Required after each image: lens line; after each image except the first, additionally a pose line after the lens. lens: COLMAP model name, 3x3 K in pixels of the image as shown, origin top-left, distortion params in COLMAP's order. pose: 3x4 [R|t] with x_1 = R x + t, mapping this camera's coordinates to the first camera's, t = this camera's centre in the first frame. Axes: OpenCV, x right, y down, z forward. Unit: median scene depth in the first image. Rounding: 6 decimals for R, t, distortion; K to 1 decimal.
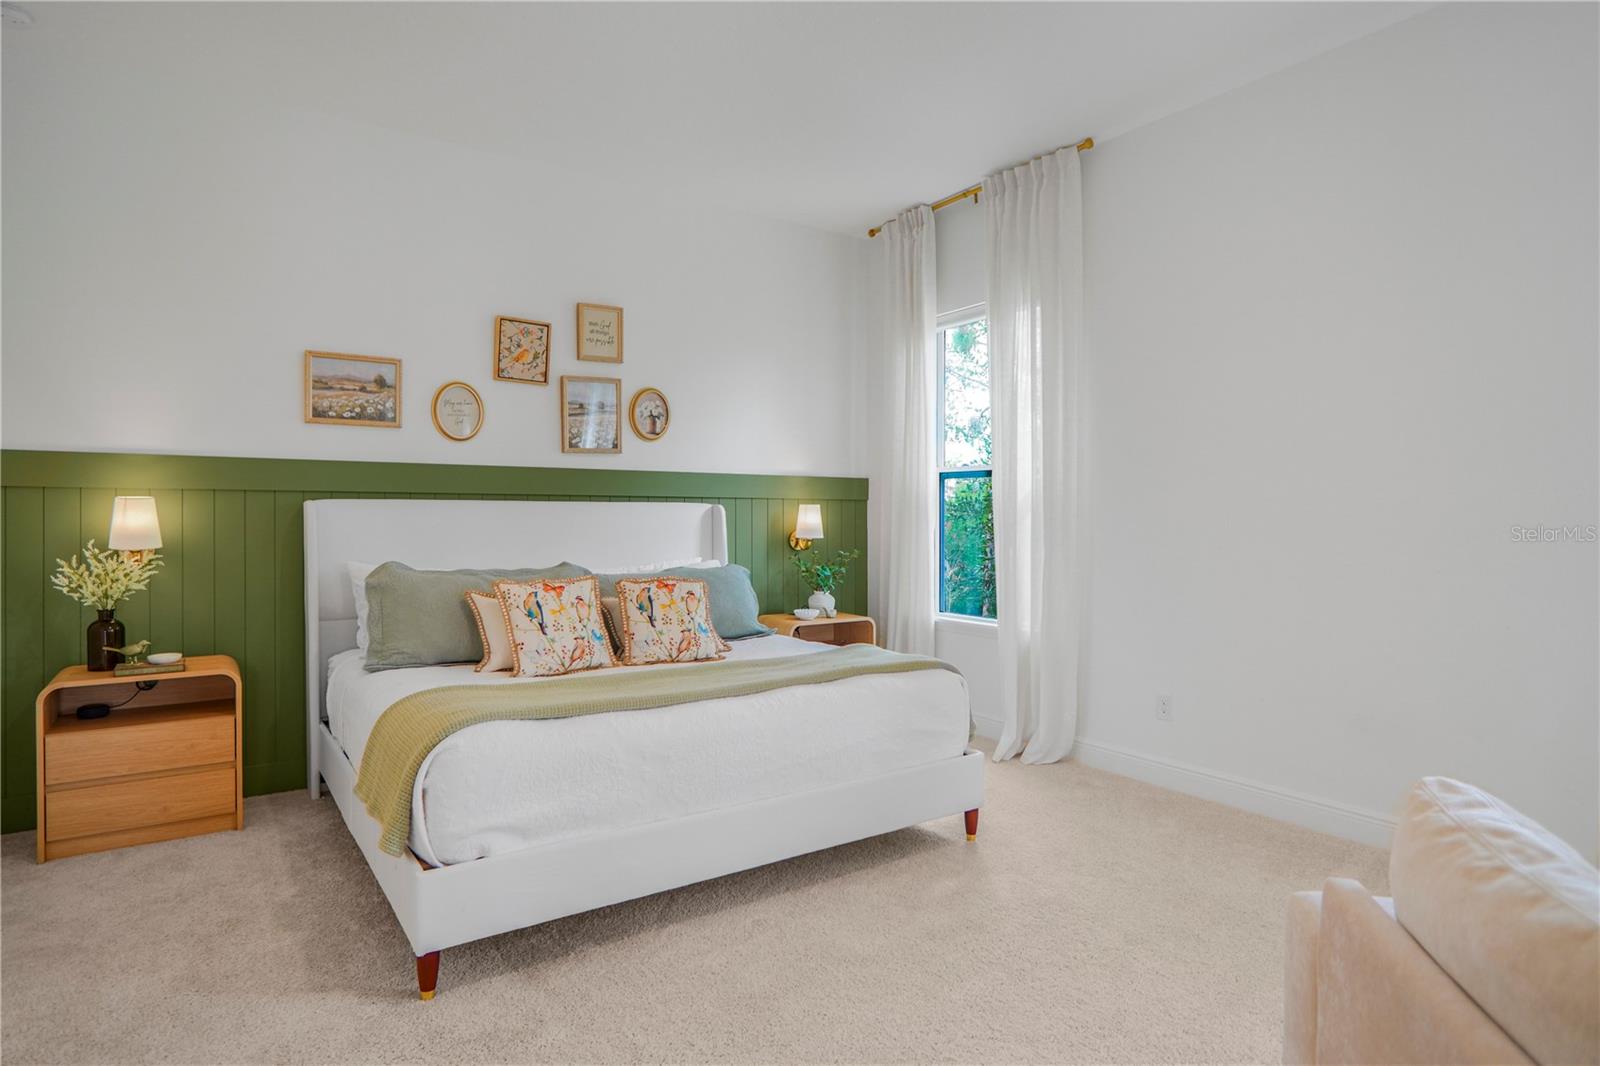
lens RADIAL K [[866.5, 0, 812.8], [0, 866.5, 537.4], [0, 0, 1]] dist [-0.005202, 0.007498]
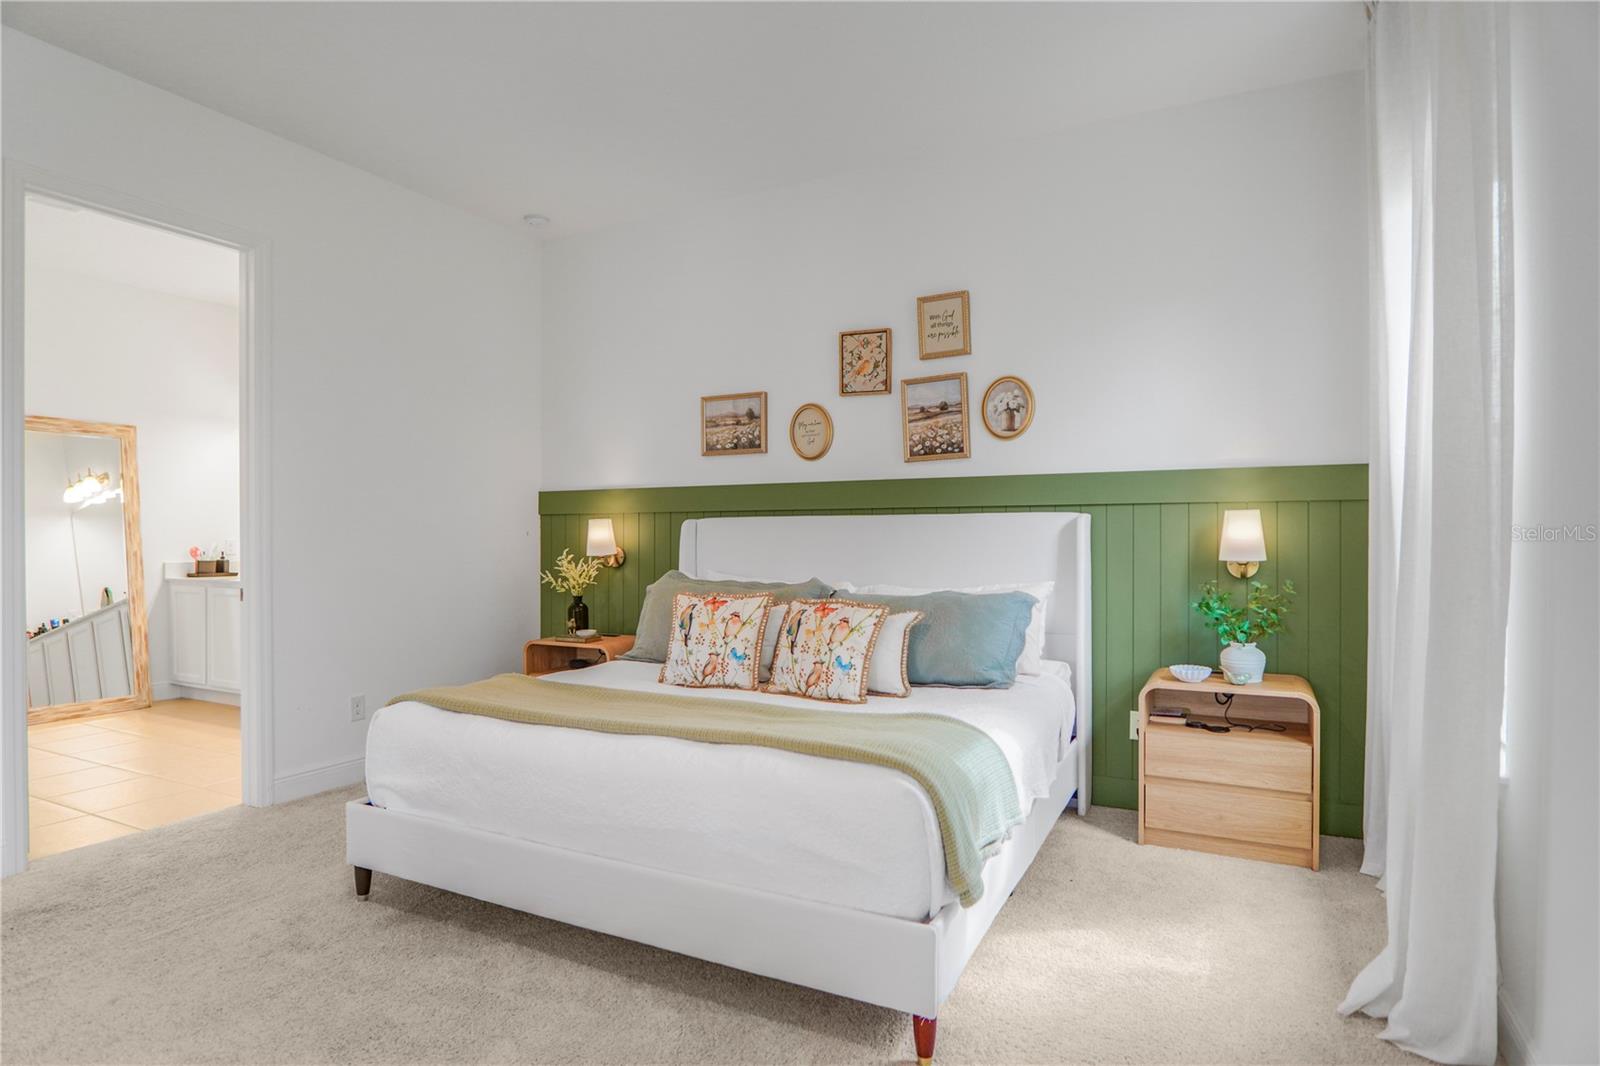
lens RADIAL K [[866.5, 0, 760.0], [0, 866.5, 542.4], [0, 0, 1]] dist [-0.005202, 0.007498]
pose [[0.477557, 0.006185, -0.878579, 0.474488], [-0.013953, 0.999902, -0.000545, -0.009257], [0.878490, 0.012520, 0.477596, 0.431206]]
